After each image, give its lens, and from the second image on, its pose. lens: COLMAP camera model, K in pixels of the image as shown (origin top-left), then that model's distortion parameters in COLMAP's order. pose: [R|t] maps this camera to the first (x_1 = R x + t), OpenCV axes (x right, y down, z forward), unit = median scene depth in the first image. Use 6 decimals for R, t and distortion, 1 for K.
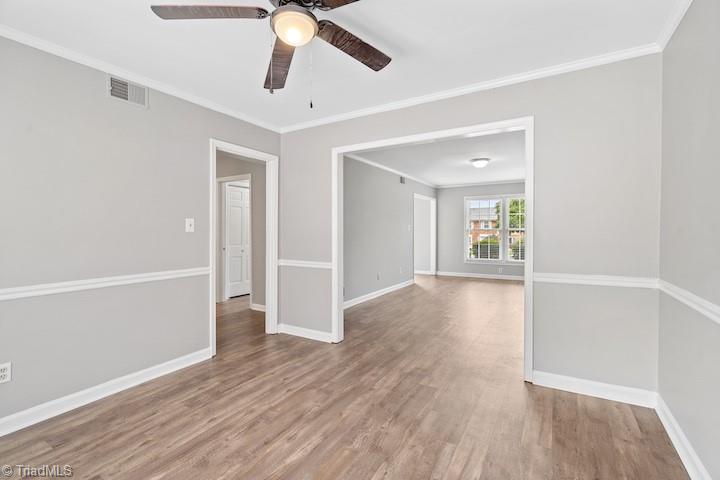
lens RADIAL K [[327.8, 0, 360.0], [0, 327.8, 236.2], [0, 0, 1]] dist [-0.001099, 0.001365]
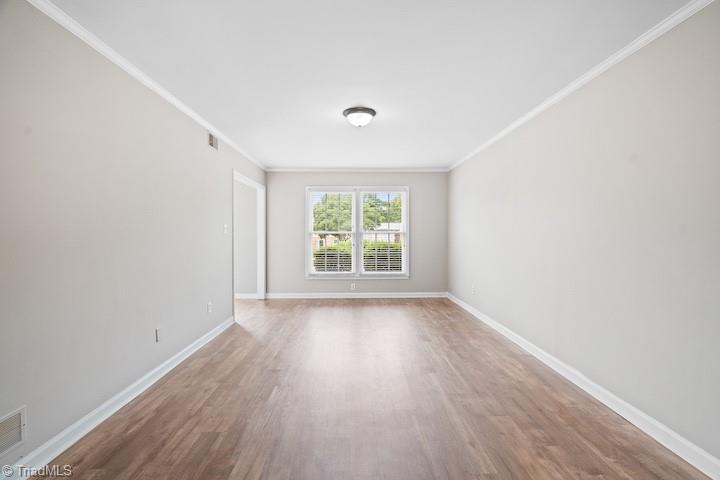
lens RADIAL K [[327.8, 0, 359.2], [0, 327.8, 236.3], [0, 0, 1]] dist [-0.001099, 0.001365]
pose [[0.848380, 0.000595, 0.529388, 0.040375], [0.002634, 0.999982, -0.005345, -0.007601], [-0.529382, 0.005929, 0.848363, 0.350252]]
